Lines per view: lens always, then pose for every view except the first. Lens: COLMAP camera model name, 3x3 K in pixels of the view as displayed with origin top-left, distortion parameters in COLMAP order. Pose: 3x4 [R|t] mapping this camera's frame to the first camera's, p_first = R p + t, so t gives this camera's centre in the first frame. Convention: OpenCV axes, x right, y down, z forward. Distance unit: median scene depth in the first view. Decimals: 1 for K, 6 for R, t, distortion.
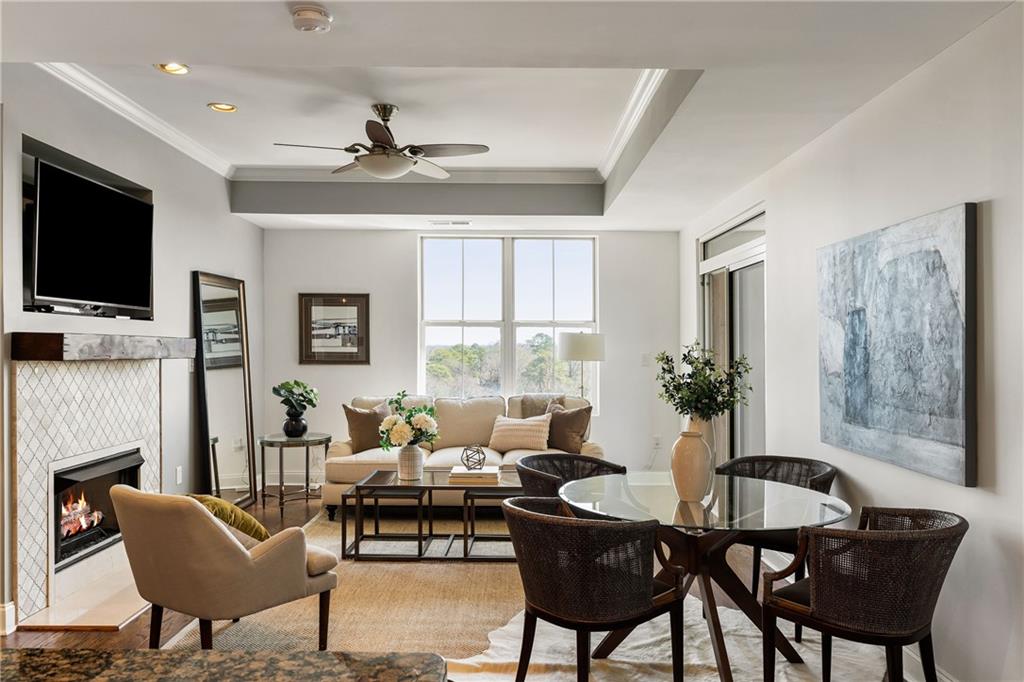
lens RADIAL K [[743.3, 0, 510.8], [0, 743.3, 359.1], [0, 0, 1]] dist [0.005425, 0.000016]
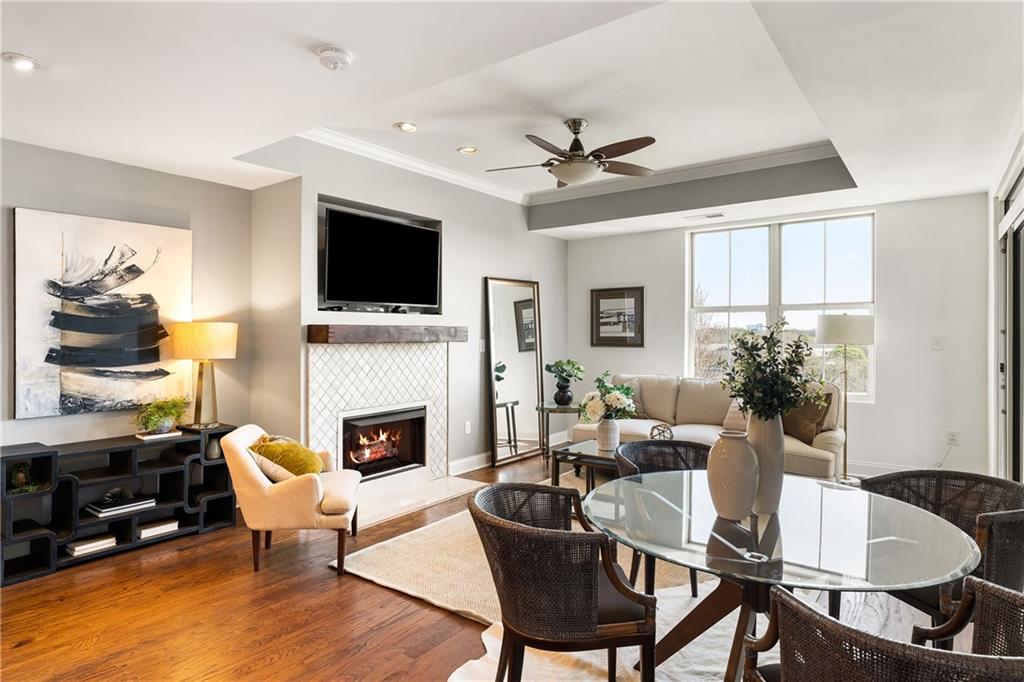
lens RADIAL K [[574.1, 0, 512.0], [0, 574.1, 341.0], [0, 0, 1]] dist [-0.003169, -0.000163]
pose [[0.803605, -0.001127, -0.595163, 0.213421], [-0.000468, 0.999997, -0.002524, 0.000061], [0.595163, 0.002307, 0.803601, 0.179938]]
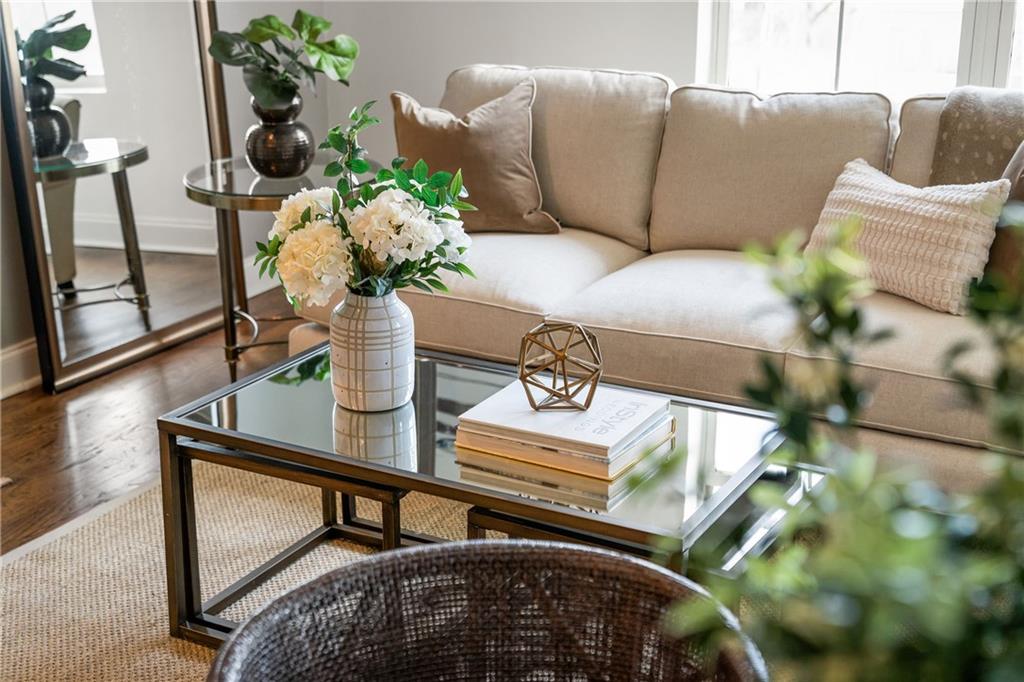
lens RADIAL K [[1500.8, 0, 512.0], [0, 1500.8, 341.0], [0, 0, 1]] dist [0.006600, 0.010112]
pose [[0.878725, 0.141514, -0.455869, 0.152386], [-0.000394, 0.955257, 0.295778, -0.034057], [0.477329, -0.259728, 0.839463, 0.425560]]
